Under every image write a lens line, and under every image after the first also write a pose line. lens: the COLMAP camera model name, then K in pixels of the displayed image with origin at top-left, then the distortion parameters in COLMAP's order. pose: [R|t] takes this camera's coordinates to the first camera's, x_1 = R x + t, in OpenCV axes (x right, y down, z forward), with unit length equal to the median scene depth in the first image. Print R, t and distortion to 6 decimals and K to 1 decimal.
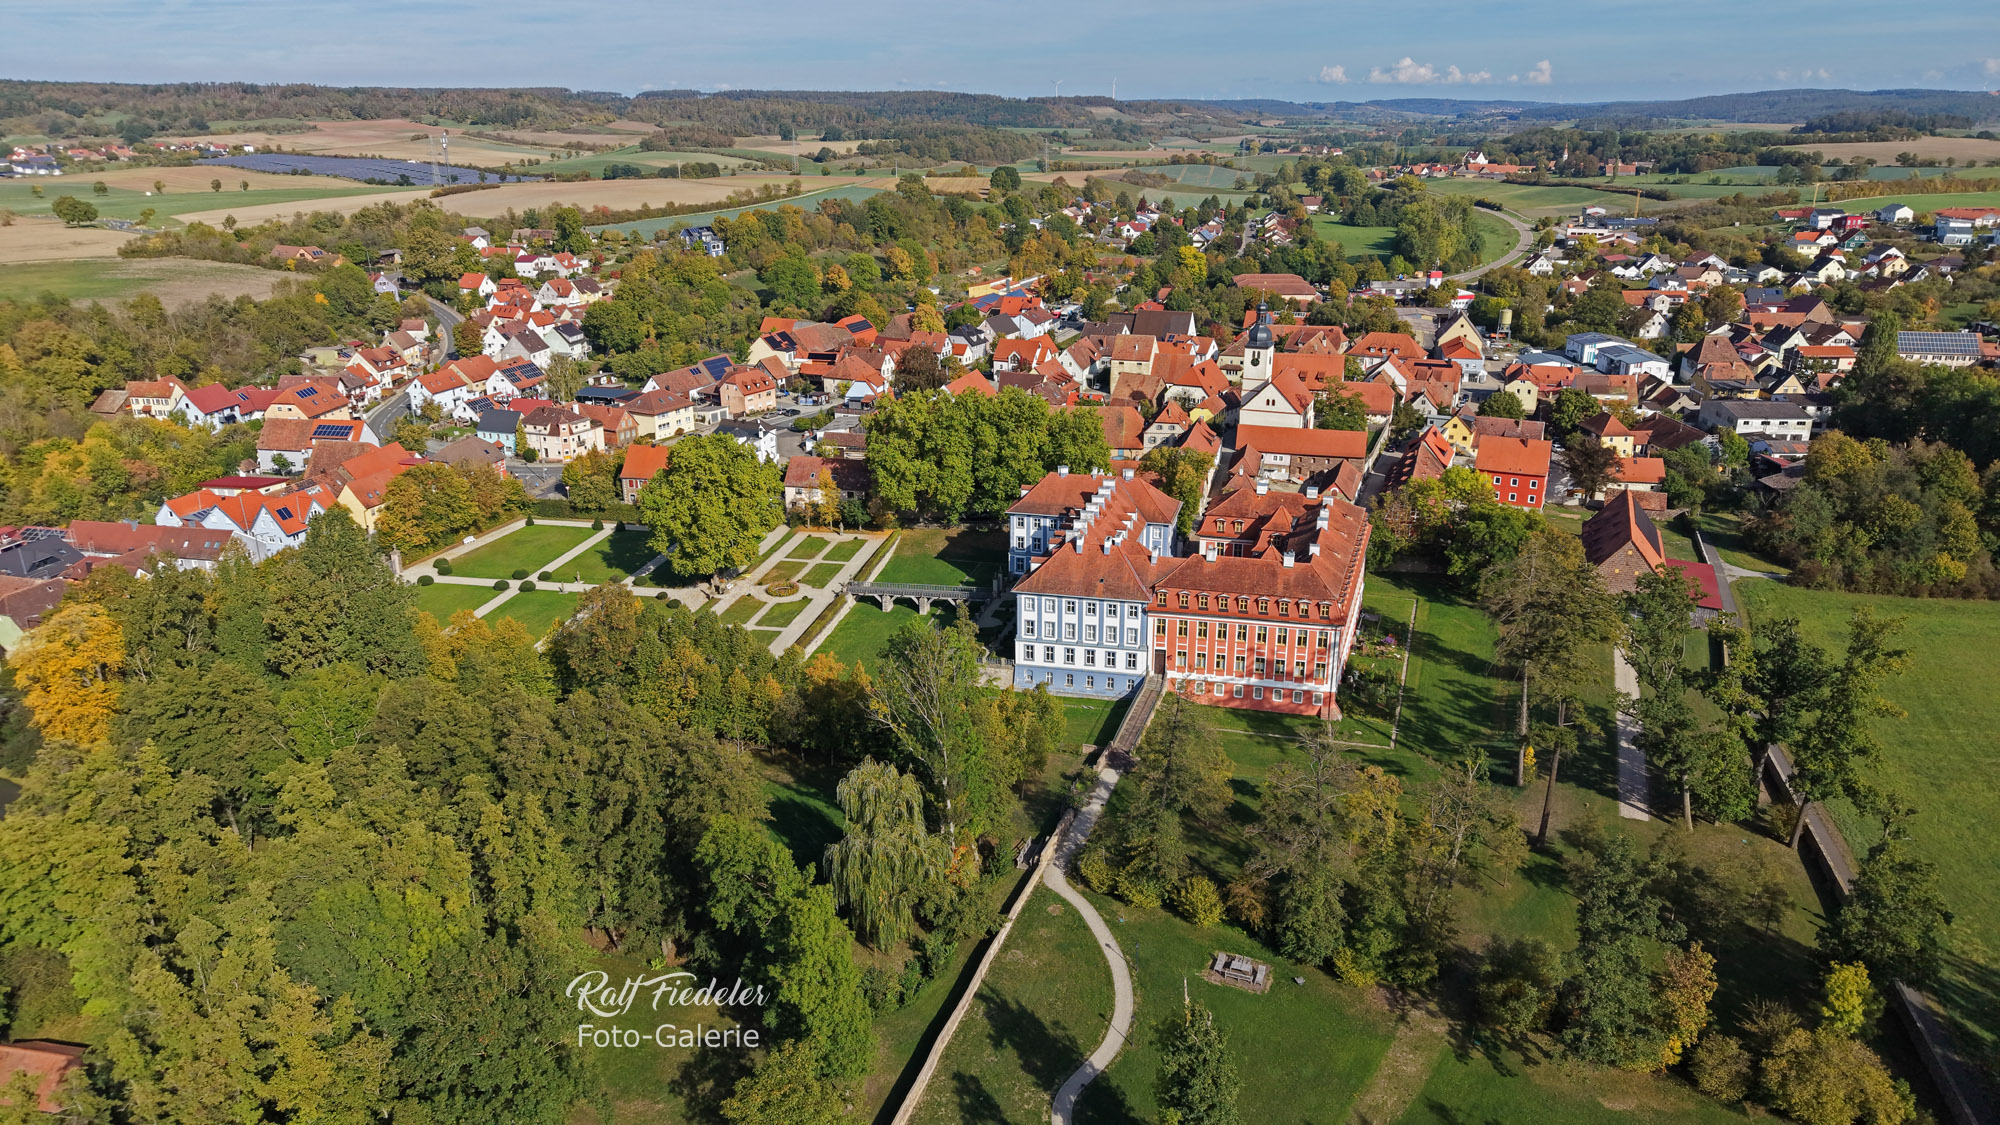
lens RADIAL K [[1367.1, 0, 1000.0], [0, 1367.1, 562.5], [0, 0, 1]] dist [0.088786, -0.121588]
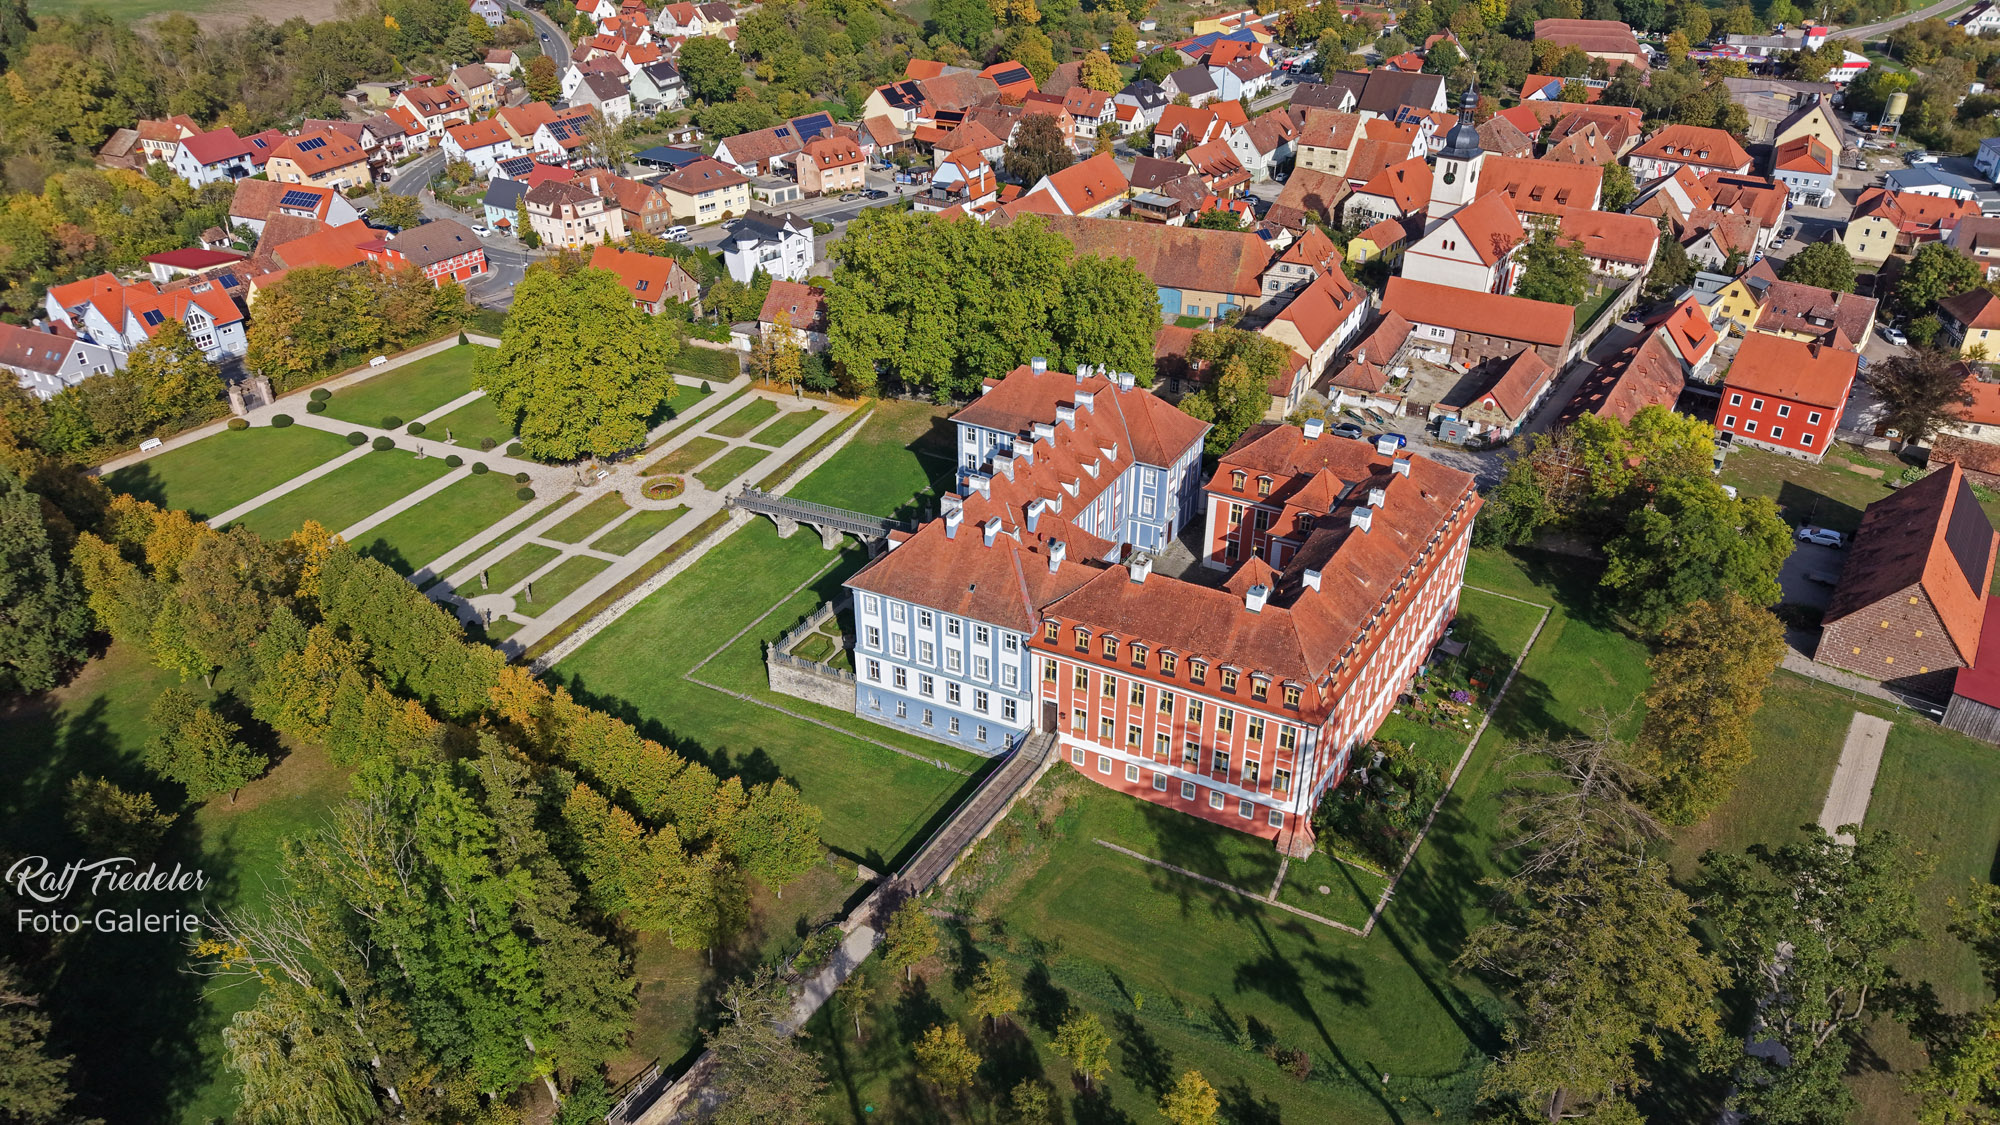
lens RADIAL K [[1360.4, 0, 1000.0], [0, 1360.4, 562.5], [0, 0, 1]] dist [0.043602, -0.038792]
pose [[0.969433, 0.122431, -0.212625, 0.142278], [-0.077701, 0.975196, 0.207258, -0.084911], [0.232726, -0.184402, 0.954900, 0.246643]]
